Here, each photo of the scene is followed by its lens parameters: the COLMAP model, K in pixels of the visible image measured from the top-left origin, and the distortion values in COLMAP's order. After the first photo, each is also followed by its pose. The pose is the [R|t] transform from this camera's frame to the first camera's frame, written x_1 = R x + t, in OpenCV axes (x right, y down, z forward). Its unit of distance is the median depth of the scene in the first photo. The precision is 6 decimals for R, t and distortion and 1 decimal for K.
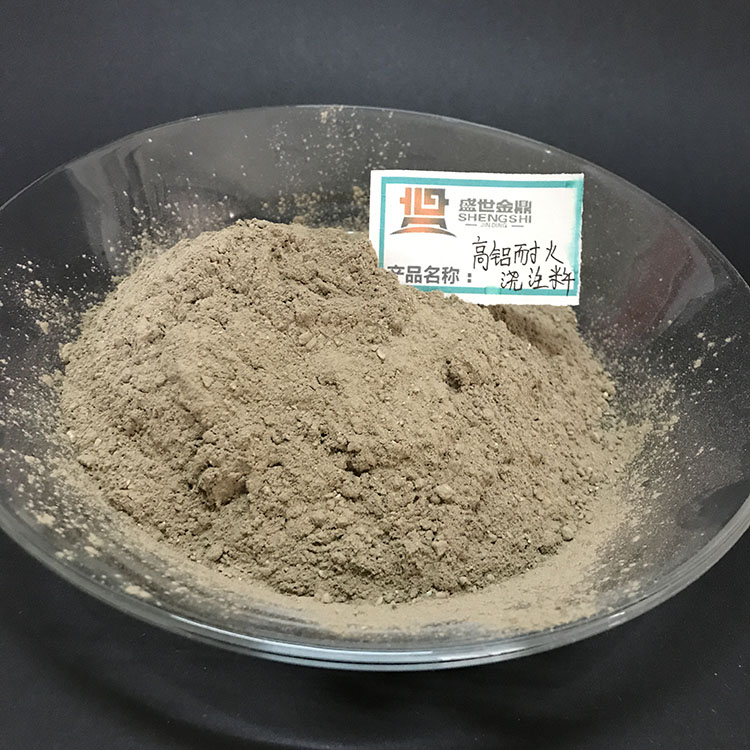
lens RADIAL K [[845.4, 0, 379.6], [0, 845.4, 365.1], [0, 0, 1]] dist [0.125360, -0.474009]
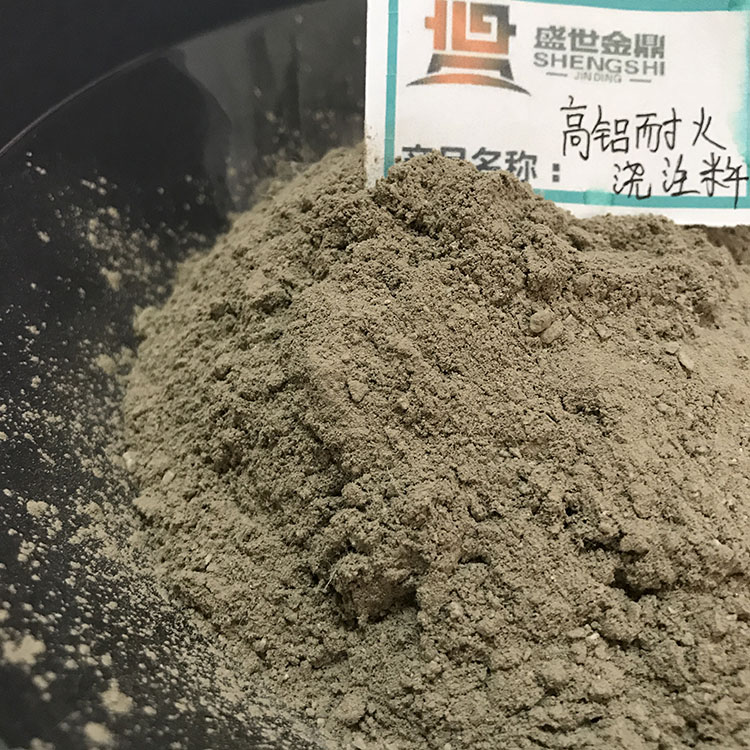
lens RADIAL K [[845.4, 0, 379.6], [0, 845.4, 365.1], [0, 0, 1]] dist [0.125360, -0.474009]
pose [[0.982661, 0.070075, -0.171656, -0.096841], [-0.067338, 0.997494, 0.021719, -0.009266], [0.172748, -0.009784, 0.984917, 0.469082]]
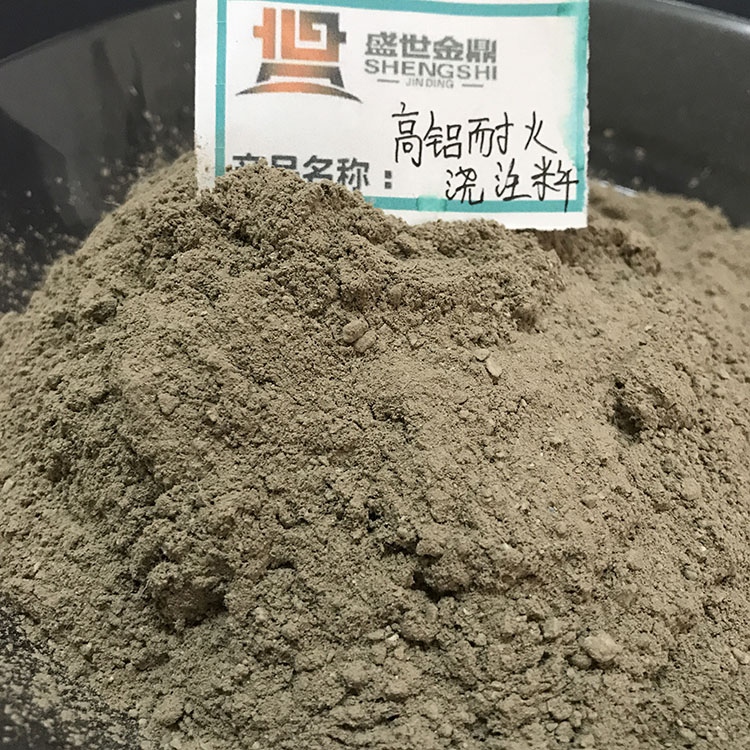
lens RADIAL K [[845.4, 0, 379.6], [0, 845.4, 365.1], [0, 0, 1]] dist [0.125360, -0.474009]
pose [[0.986888, 0.060316, -0.149715, 0.011094], [-0.053052, 0.997234, 0.052056, -0.040023], [0.152441, -0.043431, 0.987358, 0.474996]]
